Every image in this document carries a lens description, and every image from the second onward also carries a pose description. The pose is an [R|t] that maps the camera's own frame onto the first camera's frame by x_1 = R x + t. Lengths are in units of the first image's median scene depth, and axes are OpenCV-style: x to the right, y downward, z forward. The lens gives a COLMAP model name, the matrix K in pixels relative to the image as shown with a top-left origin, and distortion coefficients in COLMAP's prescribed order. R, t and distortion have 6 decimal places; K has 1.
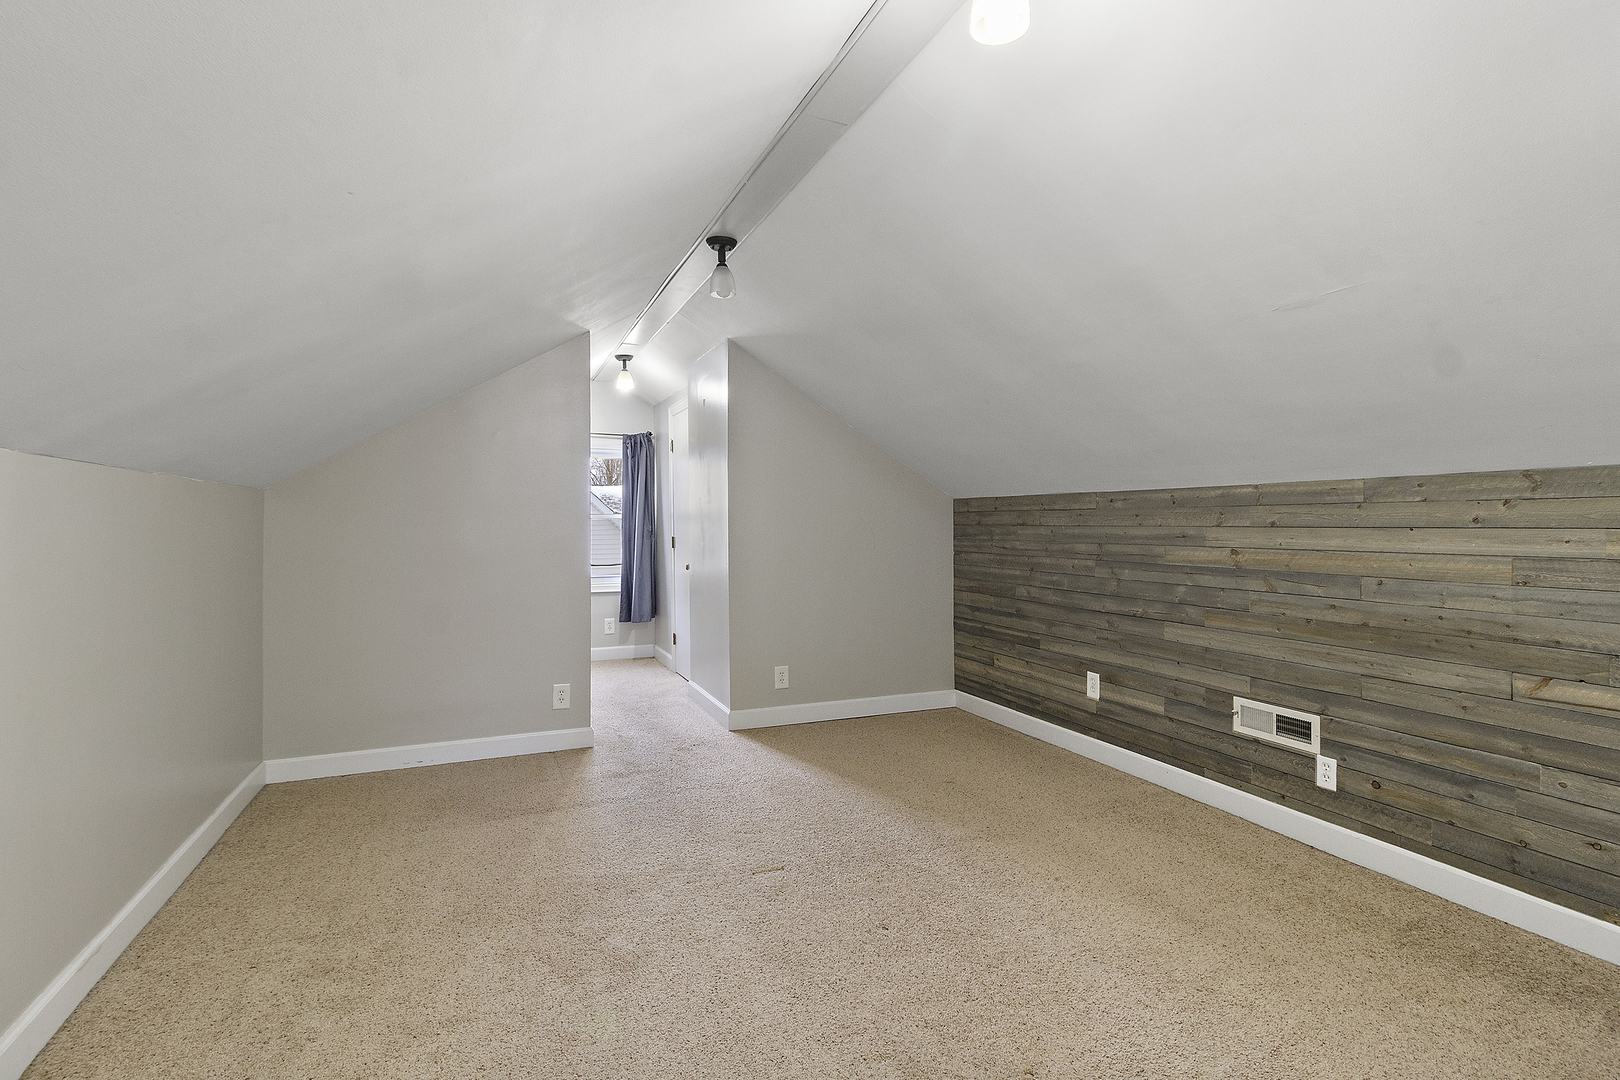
lens RADIAL K [[762.6, 0, 813.2], [0, 762.6, 535.4], [0, 0, 1]] dist [-0.002180, -0.003108]
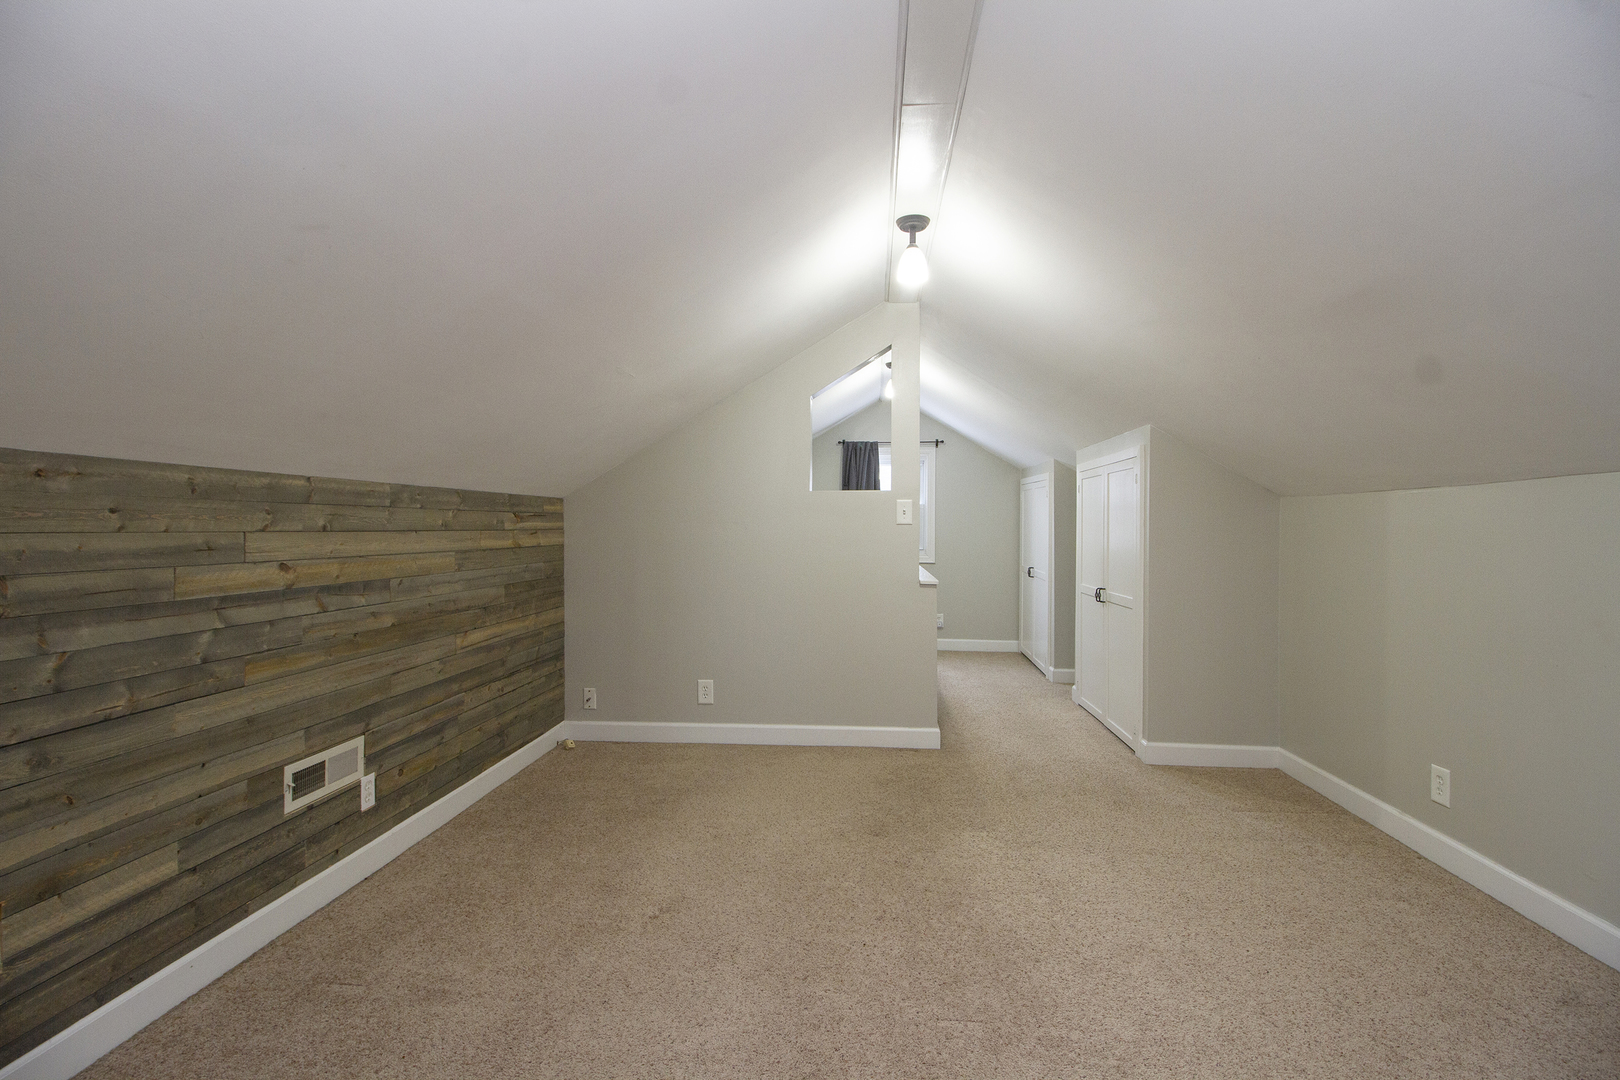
lens RADIAL K [[762.6, 0, 809.9], [0, 762.6, 538.2], [0, 0, 1]] dist [-0.002180, -0.003108]
pose [[-0.882213, -0.014082, 0.470640, -0.219827], [-0.000840, 0.999598, 0.028334, -0.025559], [-0.470850, 0.024601, -0.881870, 1.391847]]
